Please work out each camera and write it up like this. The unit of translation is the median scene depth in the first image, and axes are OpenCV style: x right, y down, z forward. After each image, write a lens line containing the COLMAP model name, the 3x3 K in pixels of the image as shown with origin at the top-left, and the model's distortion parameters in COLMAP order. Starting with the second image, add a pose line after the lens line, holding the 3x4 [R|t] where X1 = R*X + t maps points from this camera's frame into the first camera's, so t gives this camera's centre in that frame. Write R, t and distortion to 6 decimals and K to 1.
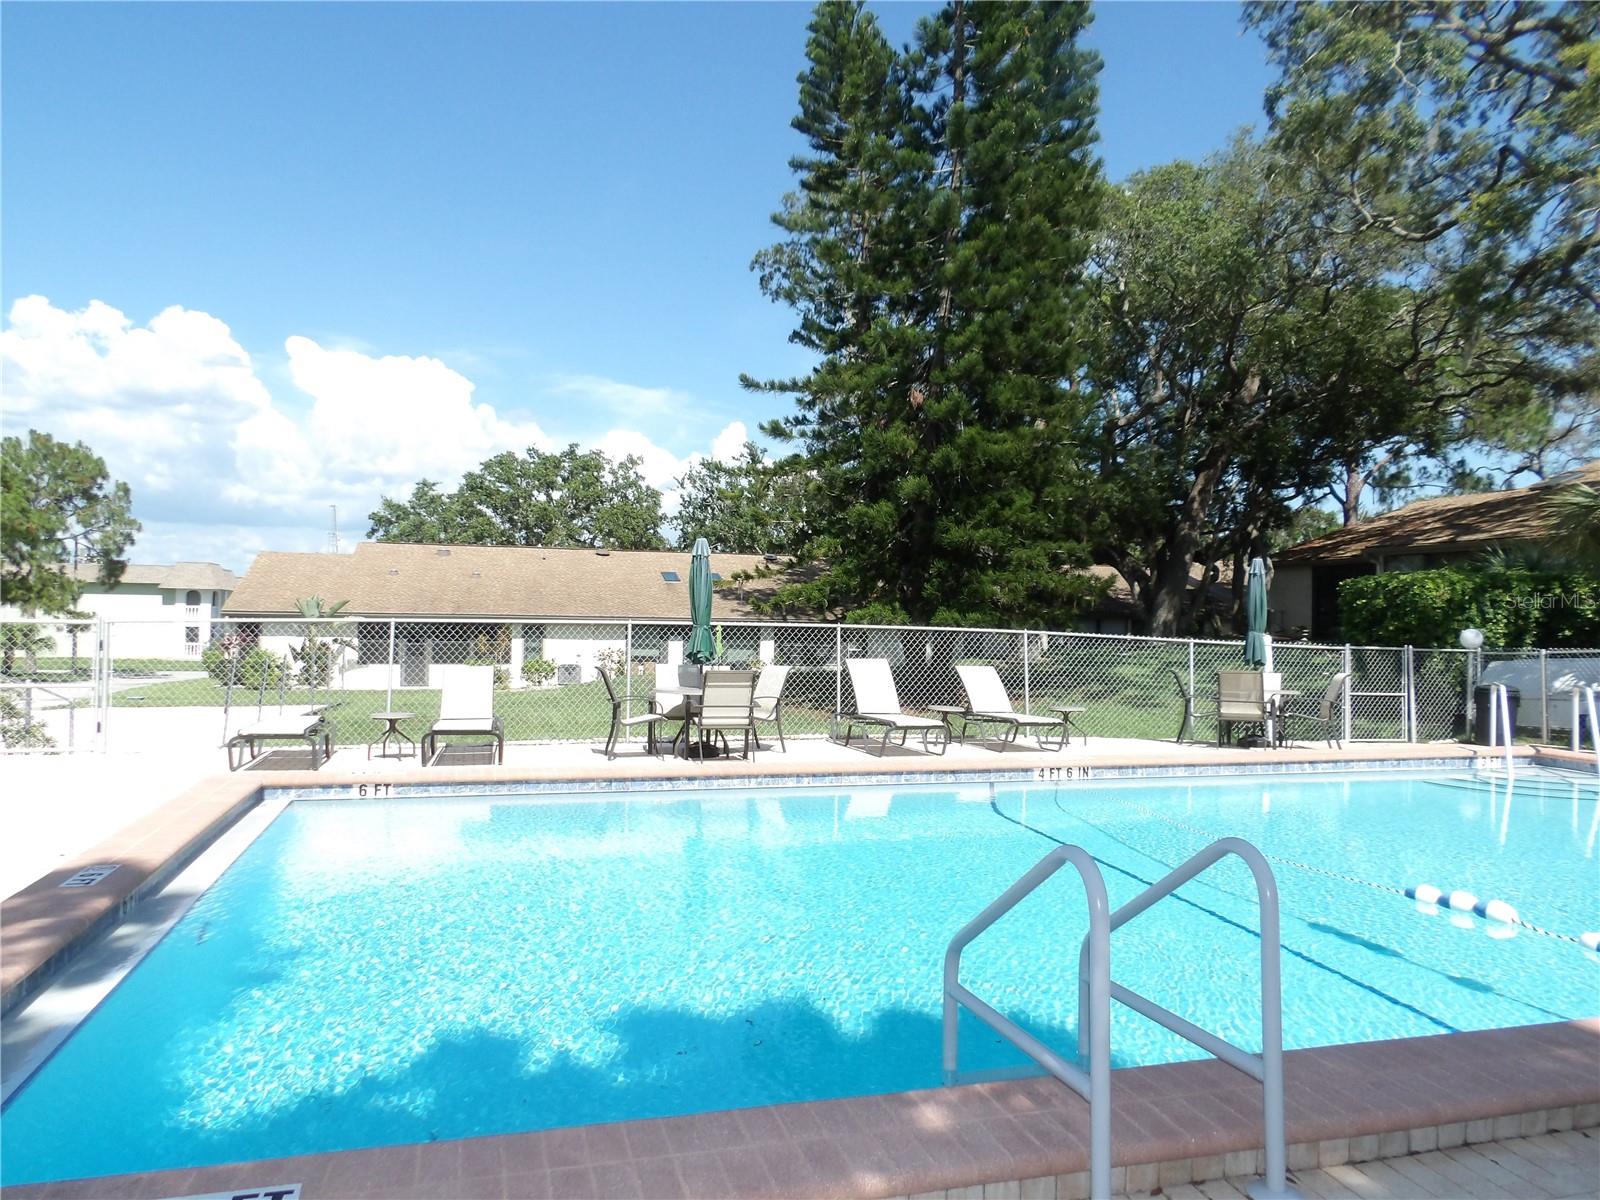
lens RADIAL K [[1105.8, 0, 779.2], [0, 1105.8, 607.7], [0, 0, 1]] dist [-0.025349, 0.035490]
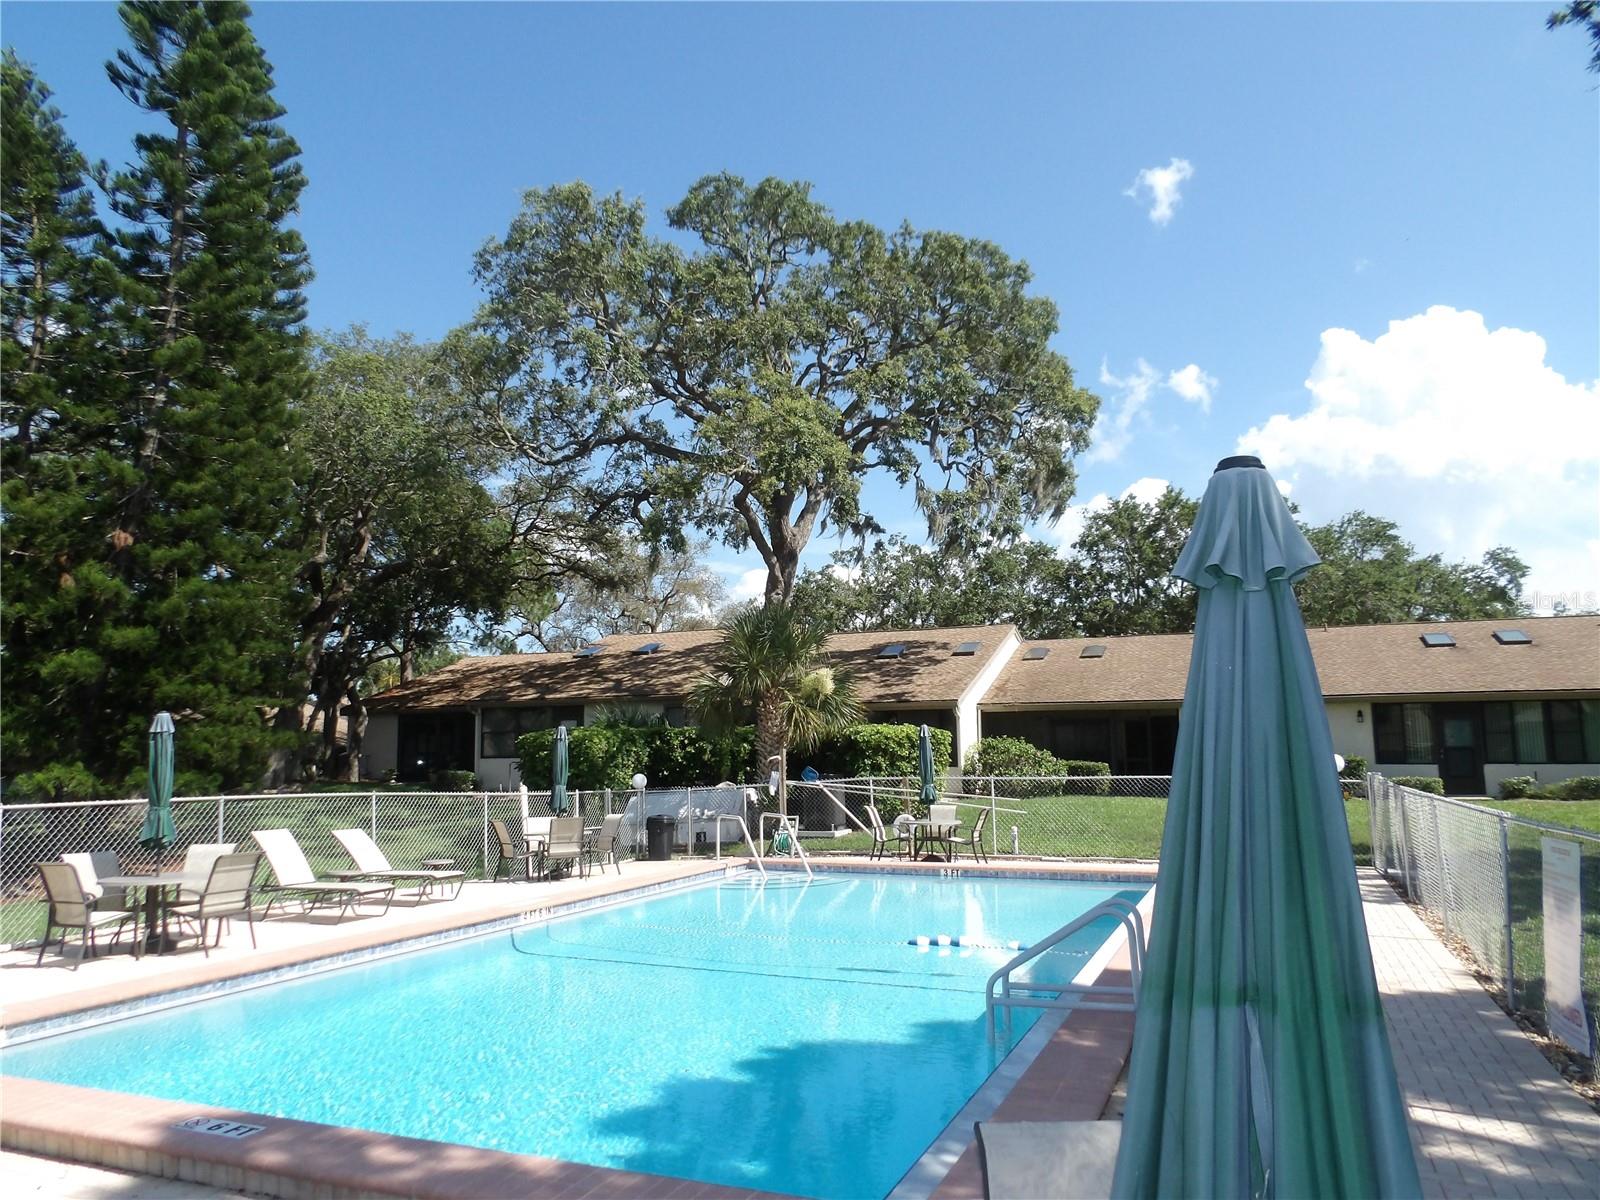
lens RADIAL K [[1105.8, 0, 779.2], [0, 1105.8, 607.7], [0, 0, 1]] dist [-0.025349, 0.035490]
pose [[0.635920, 0.079426, 0.767657, -0.269842], [0.015432, 0.993182, -0.115544, -0.020815], [-0.771601, 0.085324, 0.630359, -0.000904]]
